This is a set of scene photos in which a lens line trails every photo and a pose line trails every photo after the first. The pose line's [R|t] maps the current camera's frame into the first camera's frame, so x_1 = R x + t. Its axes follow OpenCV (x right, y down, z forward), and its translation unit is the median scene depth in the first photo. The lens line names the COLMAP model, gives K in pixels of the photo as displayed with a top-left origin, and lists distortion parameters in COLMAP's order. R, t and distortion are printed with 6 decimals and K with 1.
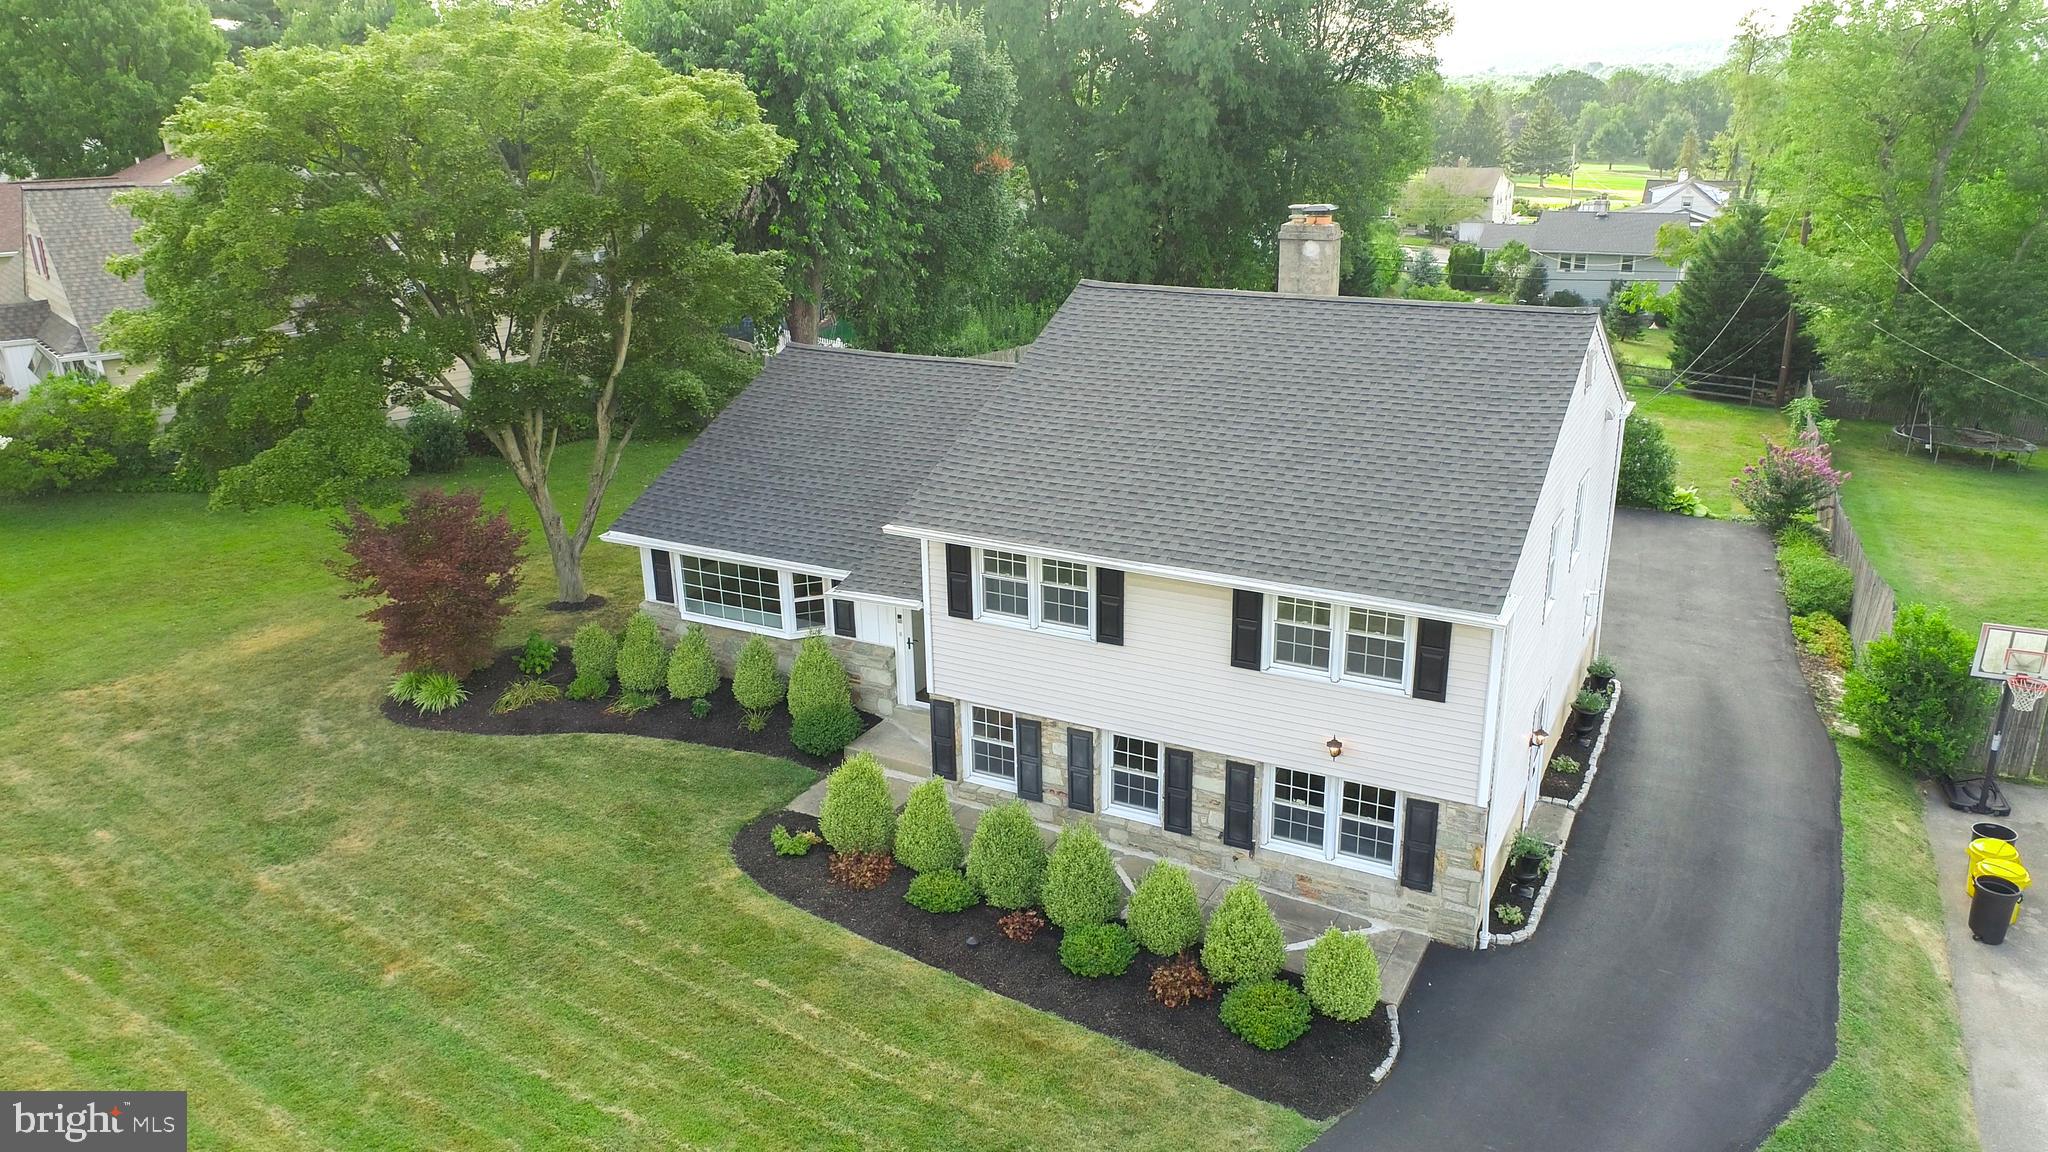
lens RADIAL K [[1492.5, 0, 1028.0], [0, 1492.5, 594.3], [0, 0, 1]] dist [-0.001849, 0.001037]
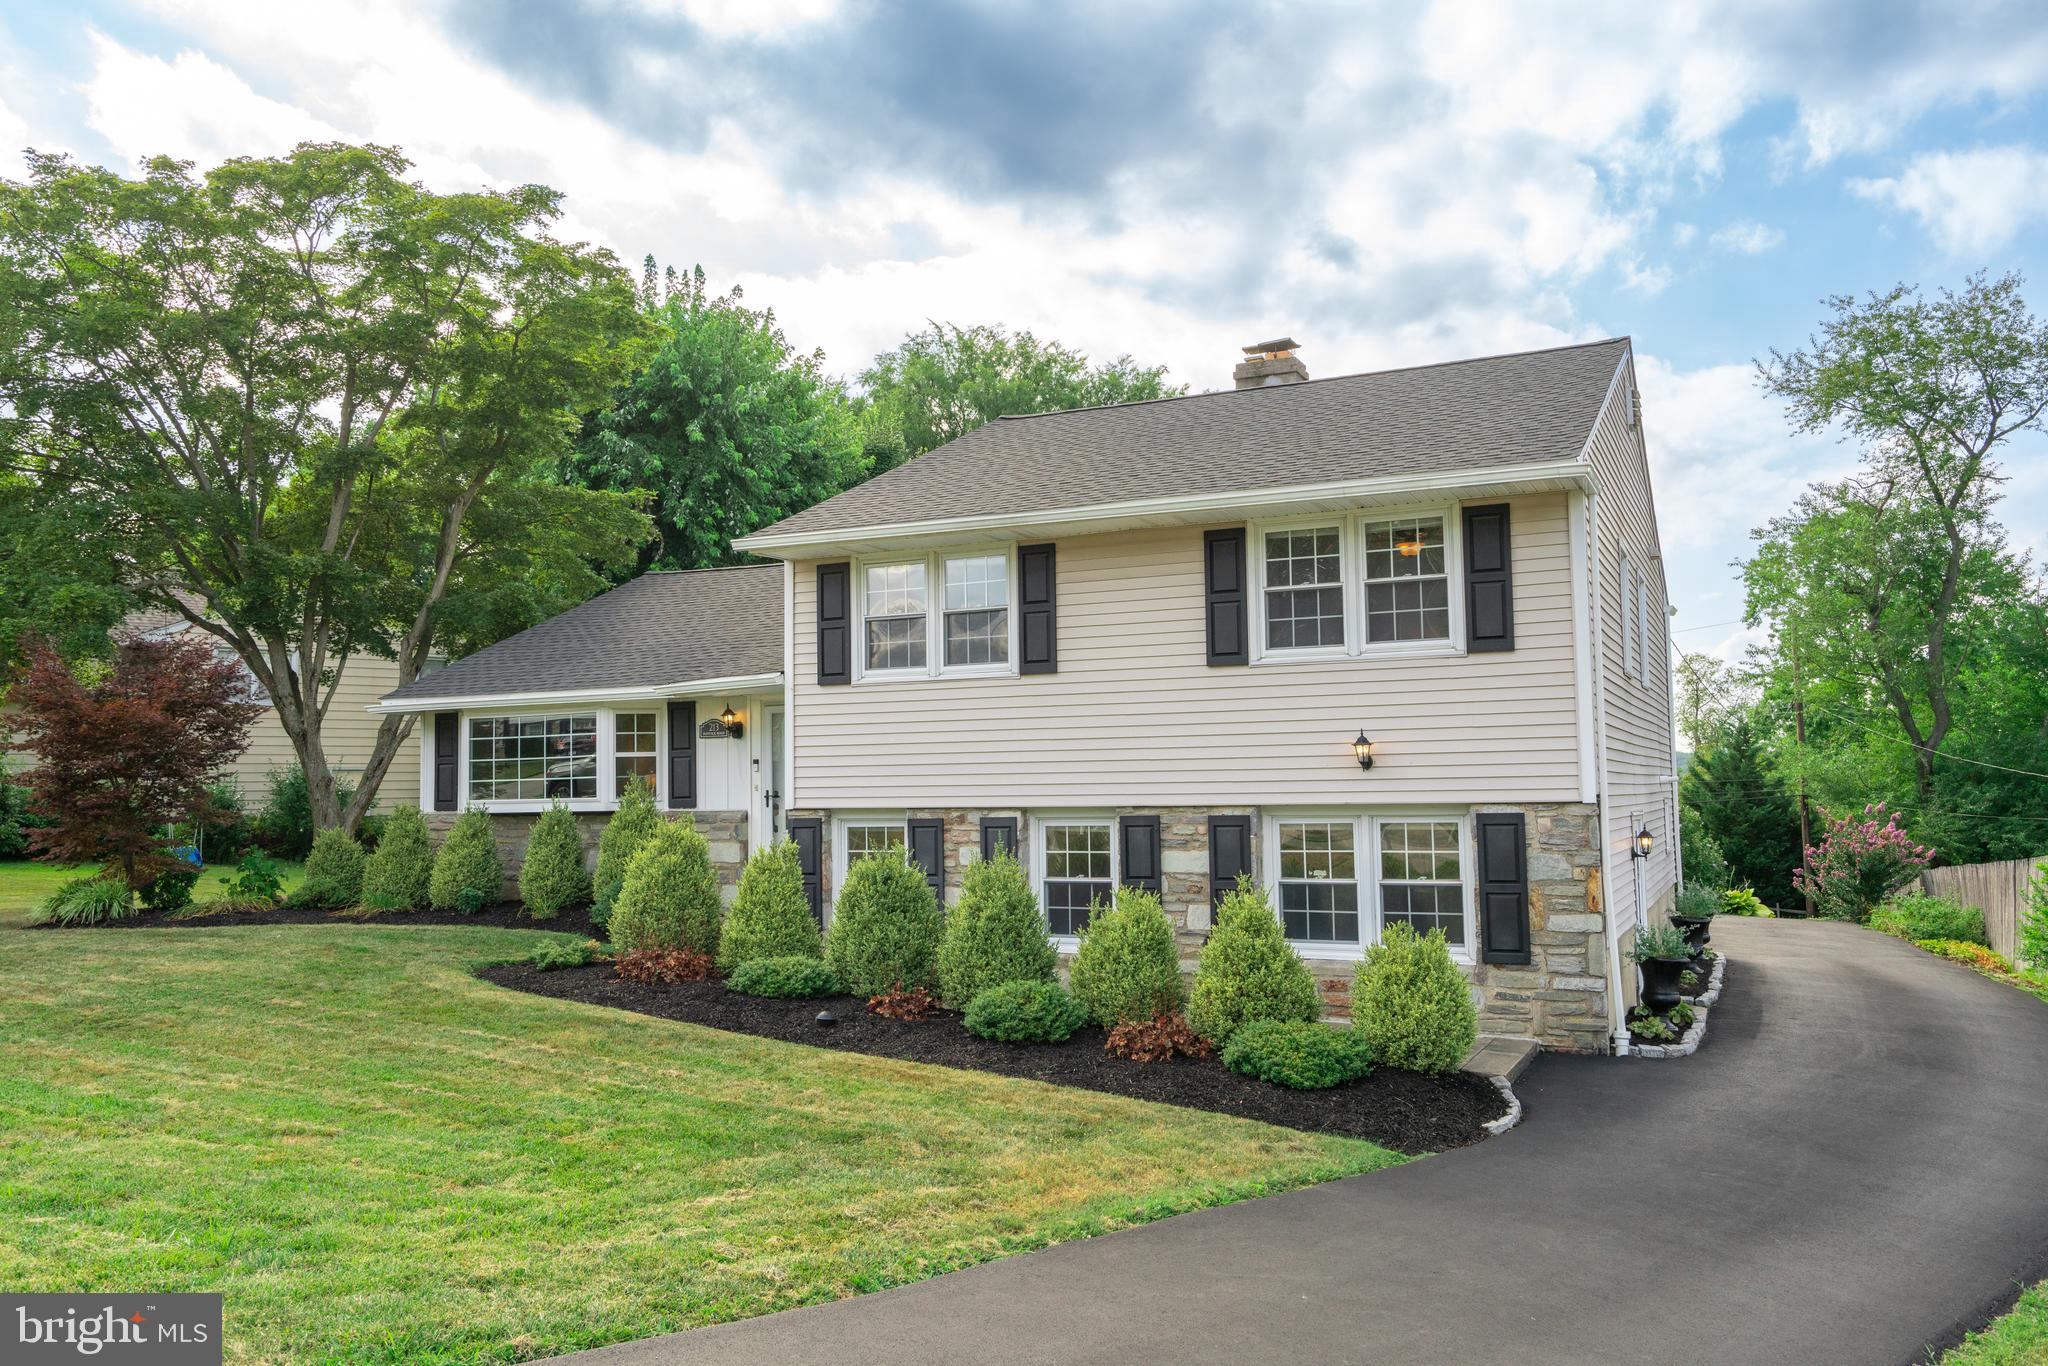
lens RADIAL K [[1603.5, 0, 1030.8], [0, 1603.5, 666.4], [0, 0, 1]] dist [0.019240, 0.003408]
pose [[0.999139, 0.004479, 0.041243, 0.019264], [0.012724, 0.913148, -0.407430, 0.345614], [-0.039486, 0.407604, 0.912305, 0.291721]]
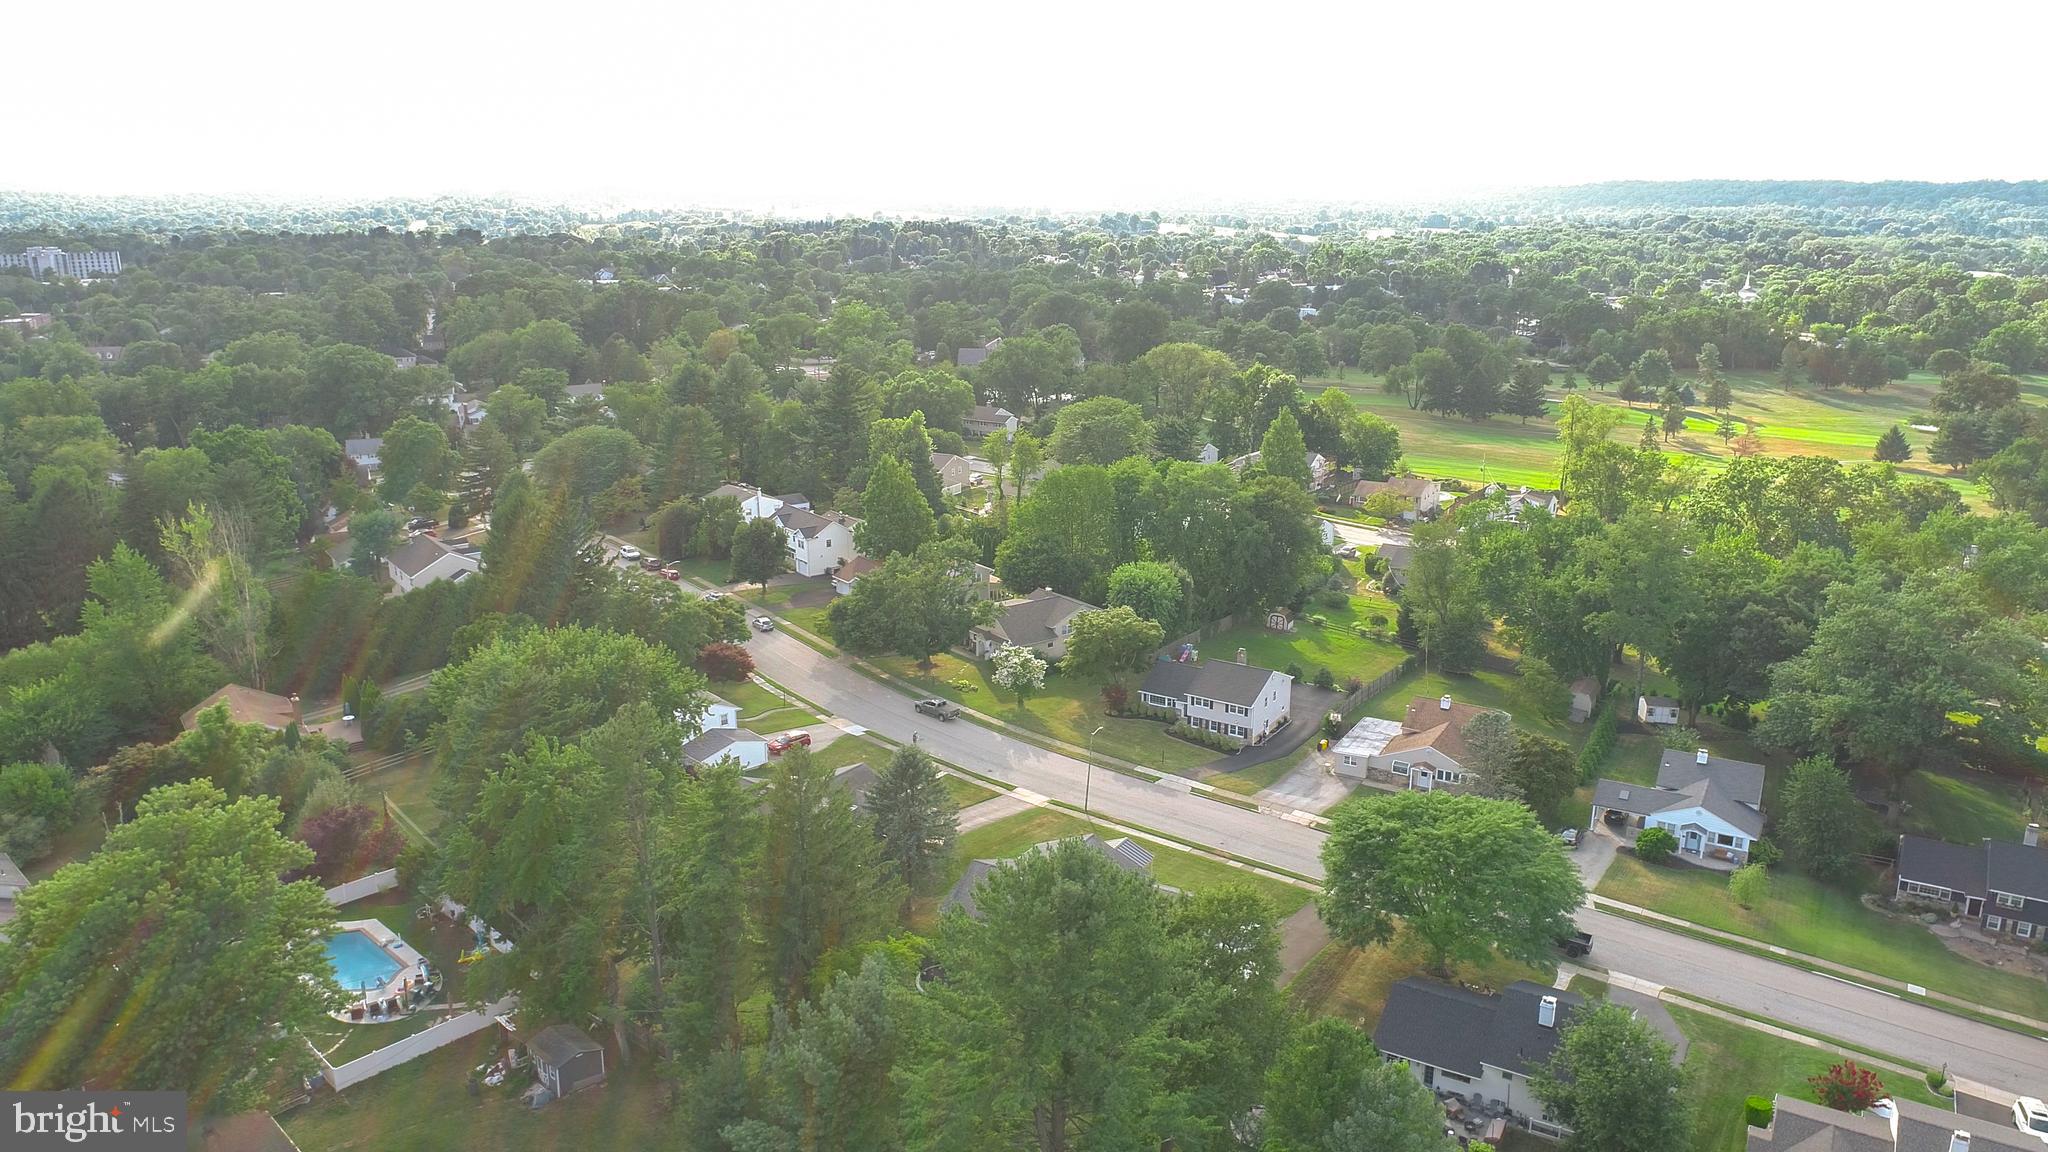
lens RADIAL K [[1492.5, 0, 1021.2], [0, 1492.5, 576.9], [0, 0, 1]] dist [-0.001849, 0.001037]
pose [[0.996726, 0.044266, -0.067660, -0.461912], [-0.049204, 0.996107, -0.073141, -0.040630], [0.064159, 0.076230, 0.995024, -7.258069]]
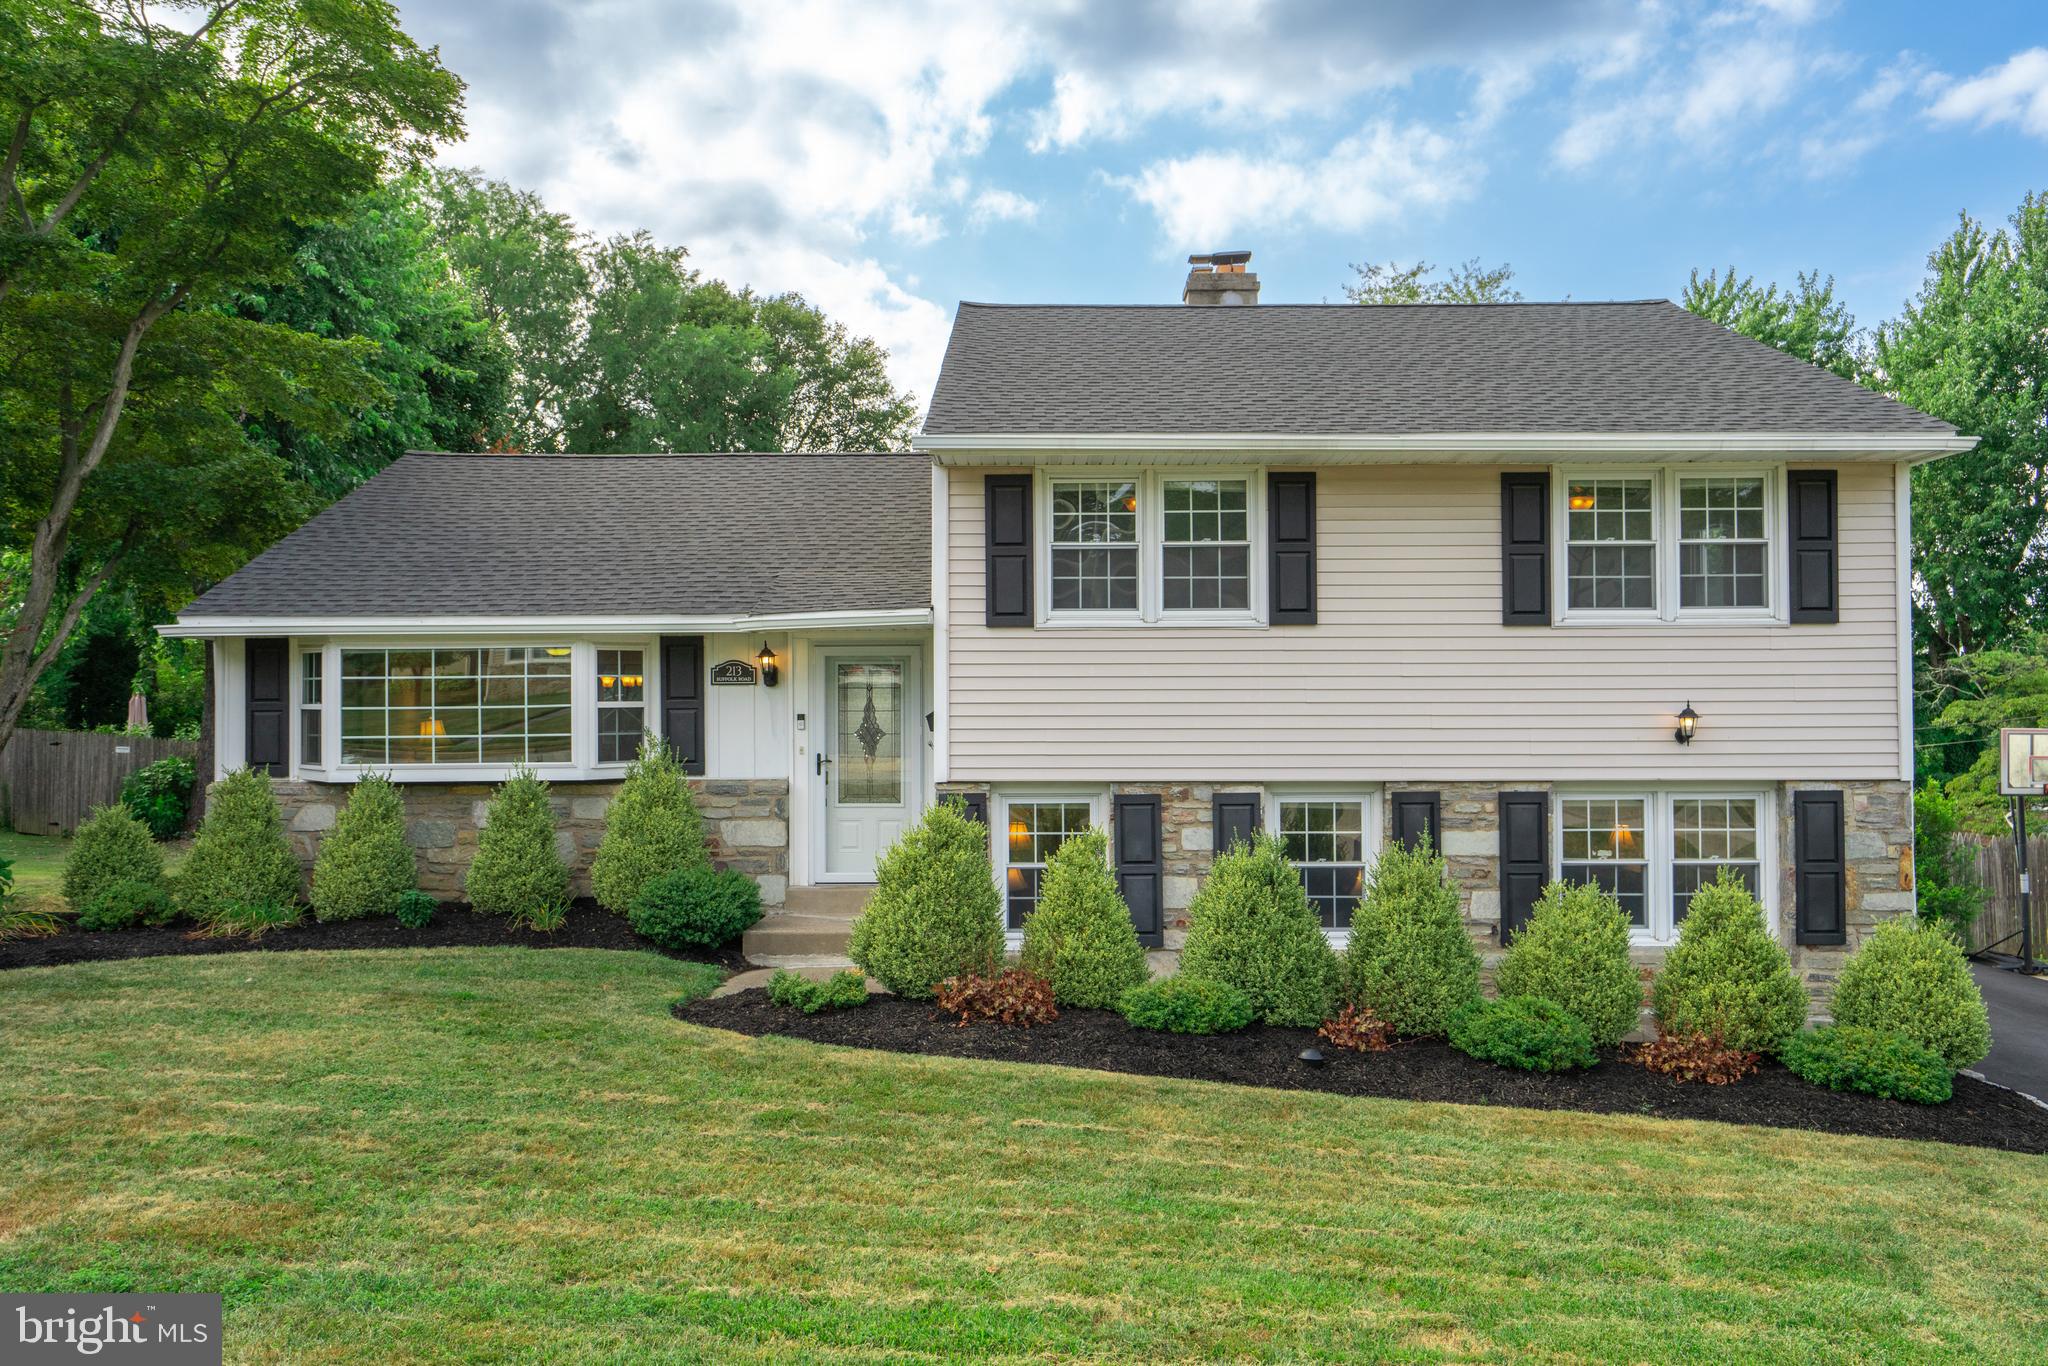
lens RADIAL K [[1603.5, 0, 1042.2], [0, 1603.5, 685.3], [0, 0, 1]] dist [0.019240, 0.003408]
pose [[0.881481, 0.018524, 0.471856, -0.346617], [0.148565, 0.937611, -0.314346, 0.247999], [-0.448241, 0.347192, 0.823734, 0.512363]]
